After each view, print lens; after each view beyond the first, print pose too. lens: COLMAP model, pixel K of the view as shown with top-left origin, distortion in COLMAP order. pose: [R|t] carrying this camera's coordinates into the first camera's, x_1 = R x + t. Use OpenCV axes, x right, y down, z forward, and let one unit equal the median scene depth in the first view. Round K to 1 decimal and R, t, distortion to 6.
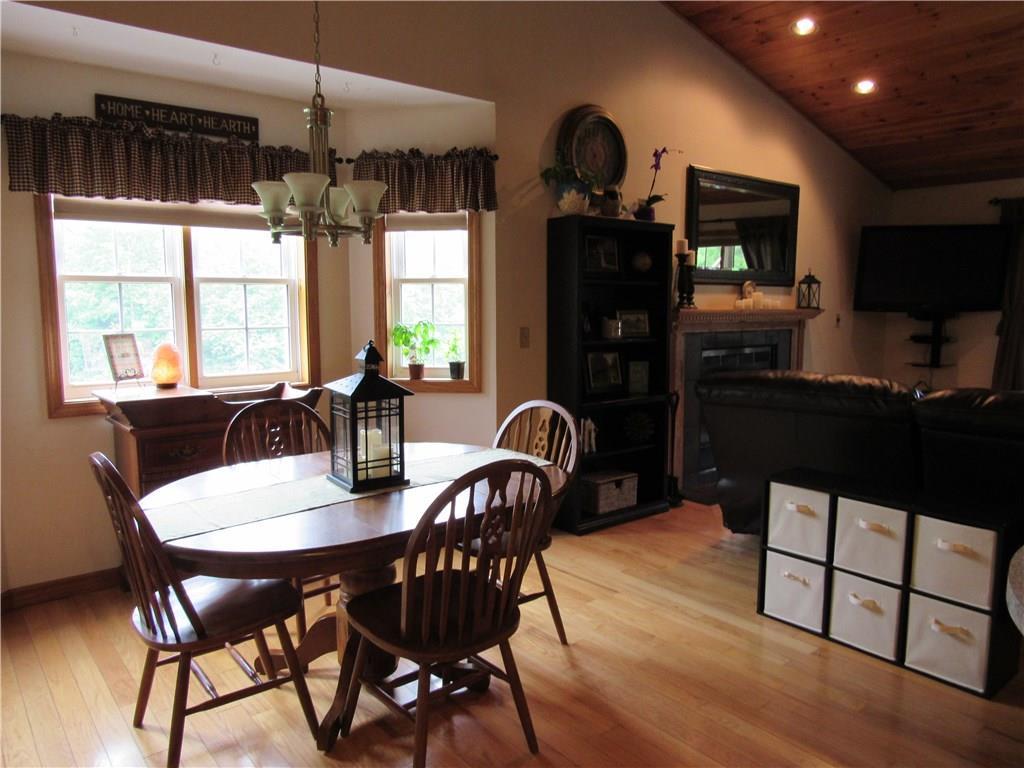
lens RADIAL K [[735.4, 0, 512.5], [0, 735.4, 384.5], [0, 0, 1]] dist [-0.019500, 0.005703]
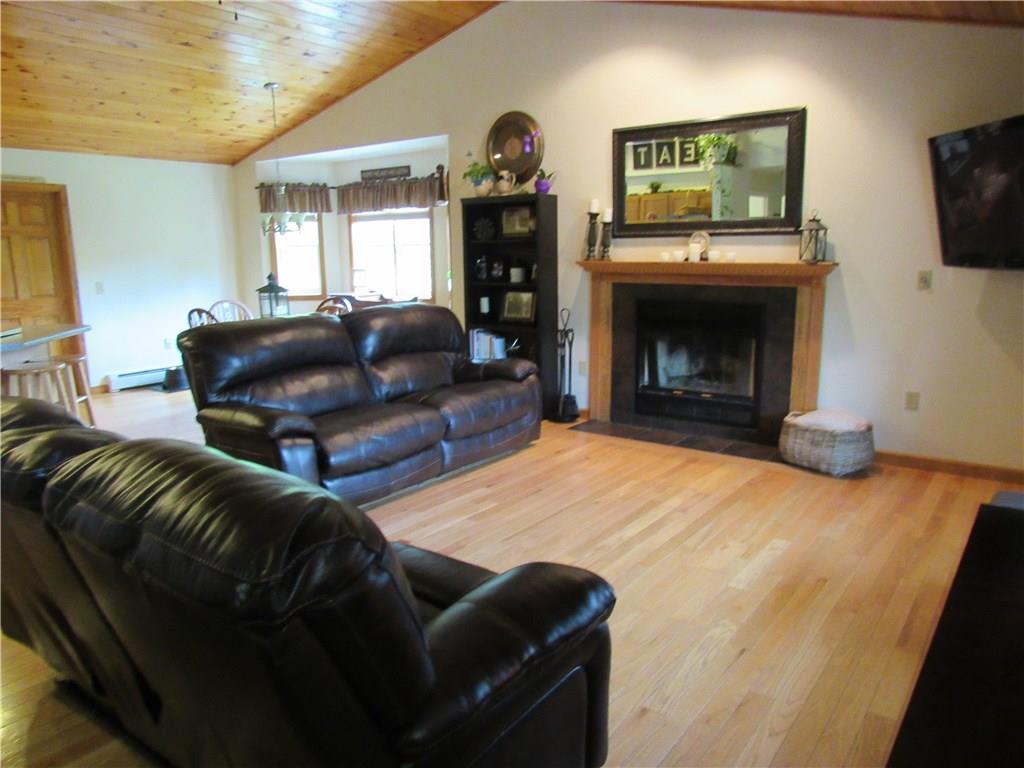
lens RADIAL K [[735.4, 0, 513.3], [0, 735.4, 386.5], [0, 0, 1]] dist [-0.019500, 0.005703]
pose [[0.226012, 0.173293, -0.958587, 1.630342], [-0.101608, 0.982875, 0.153727, -0.088636], [0.968811, 0.062656, 0.239750, 0.746212]]
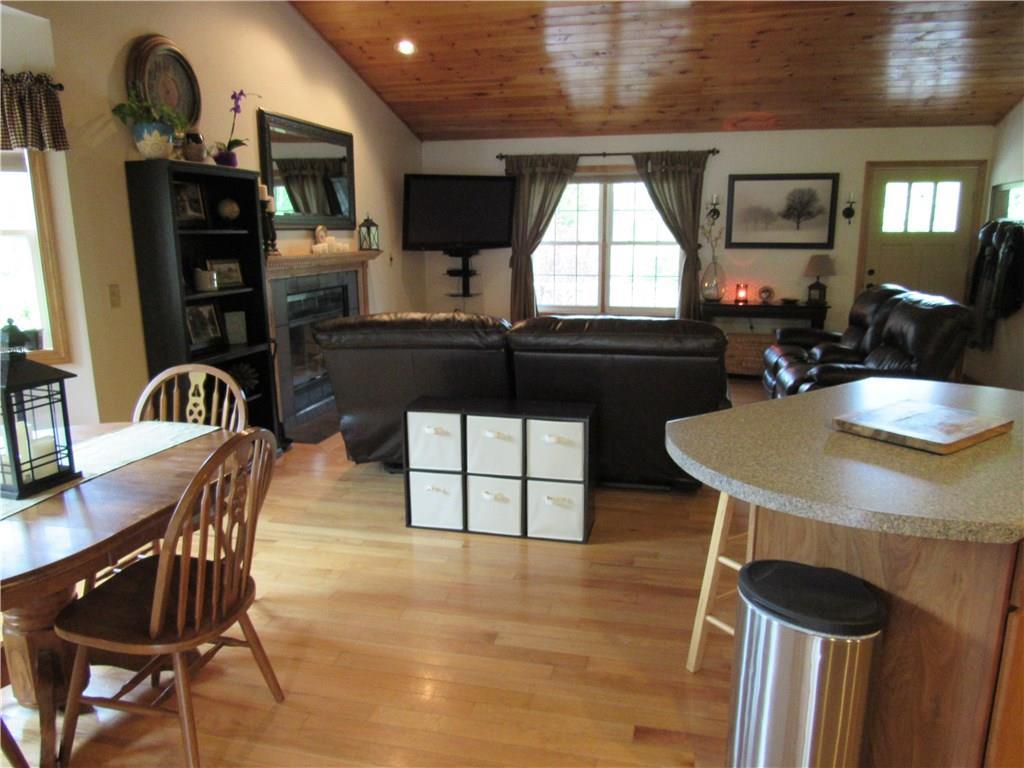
lens RADIAL K [[735.4, 0, 514.6], [0, 735.4, 381.7], [0, 0, 1]] dist [-0.019500, 0.005703]
pose [[0.796718, -0.129211, 0.590377, -0.136047], [0.078872, 0.990753, 0.110399, -0.020216], [-0.599183, -0.041393, 0.799541, -0.008596]]
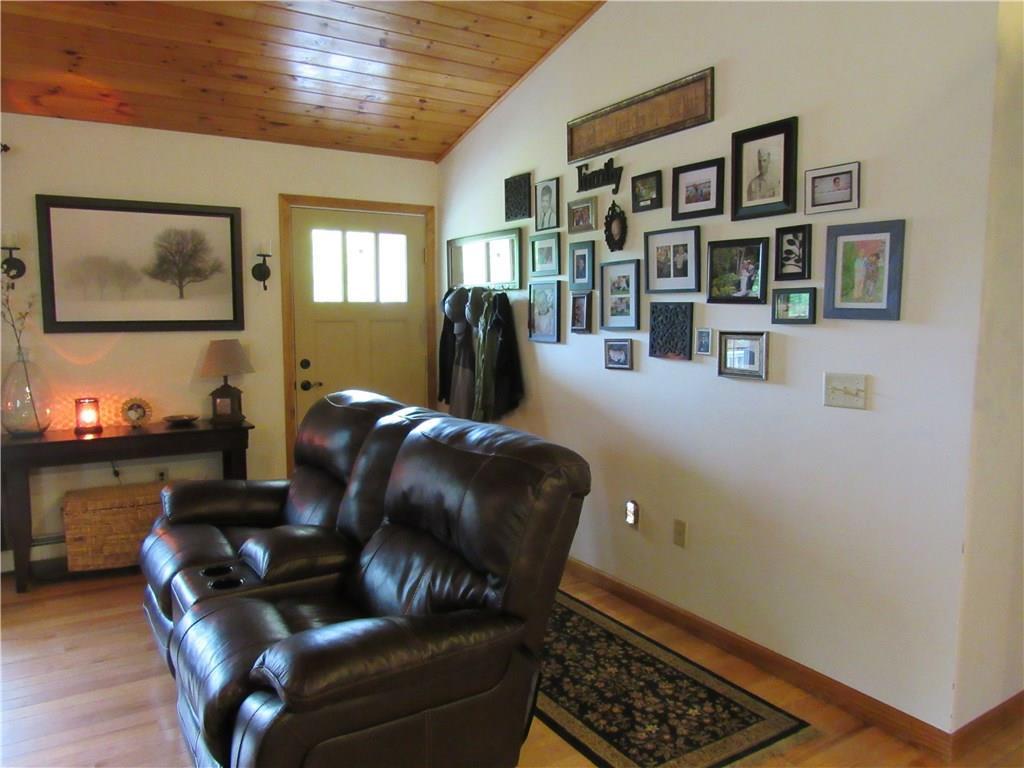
lens RADIAL K [[735.4, 0, 507.9], [0, 735.4, 380.8], [0, 0, 1]] dist [-0.019500, 0.005703]
pose [[0.138332, -0.101661, 0.985154, 0.531358], [0.119948, 0.989115, 0.085227, -0.052614], [-0.983095, 0.106378, 0.149020, 0.414607]]
